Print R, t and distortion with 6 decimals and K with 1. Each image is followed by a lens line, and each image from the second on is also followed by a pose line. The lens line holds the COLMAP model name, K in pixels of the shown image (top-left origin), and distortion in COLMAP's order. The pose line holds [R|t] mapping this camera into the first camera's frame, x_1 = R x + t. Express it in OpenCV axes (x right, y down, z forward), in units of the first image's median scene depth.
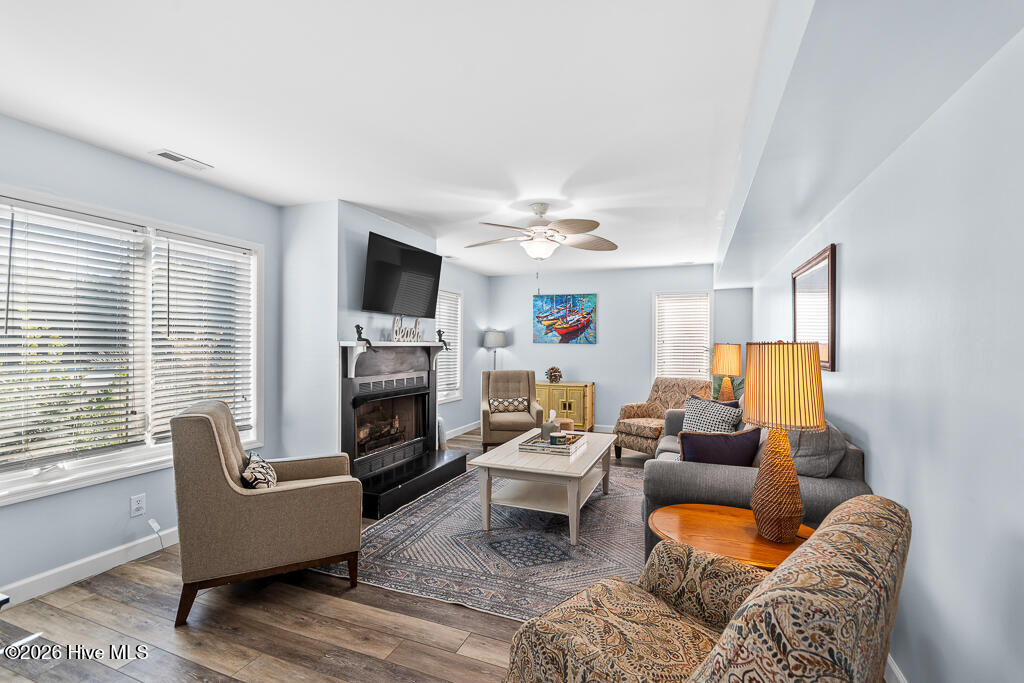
lens RADIAL K [[453.7, 0, 509.1], [0, 453.7, 344.7], [0, 0, 1]] dist [0.001857, 0.001667]
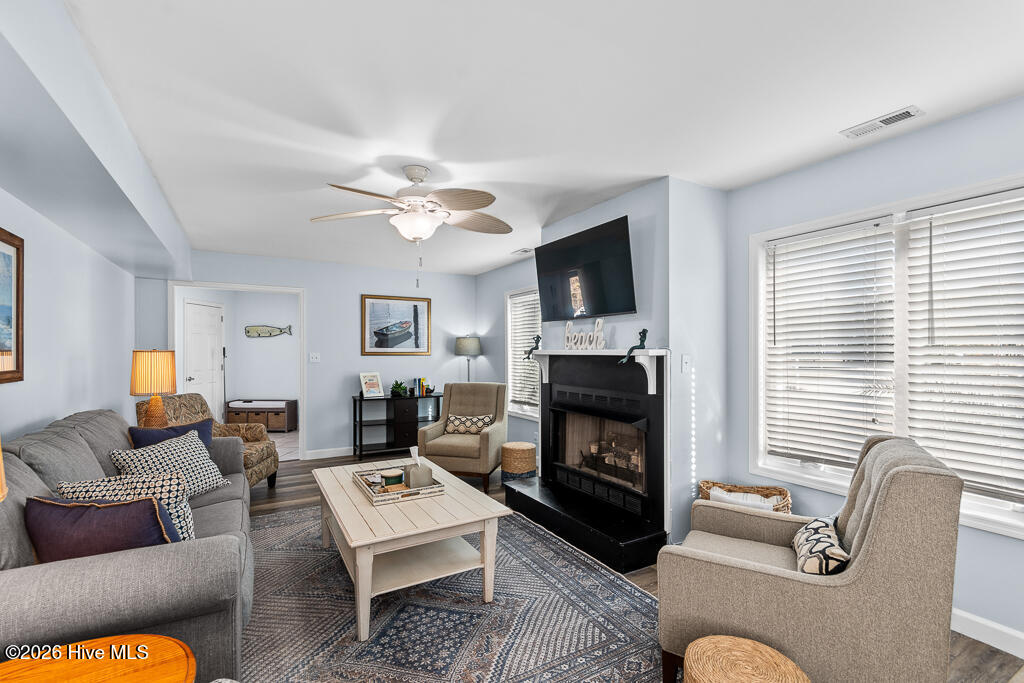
lens RADIAL K [[453.7, 0, 508.3], [0, 453.7, 343.8], [0, 0, 1]] dist [0.001857, 0.001667]
pose [[-0.611910, -0.001959, -0.790925, 0.520062], [0.017460, 0.999720, -0.015984, -0.006190], [0.790735, -0.023591, -0.611704, 1.440084]]
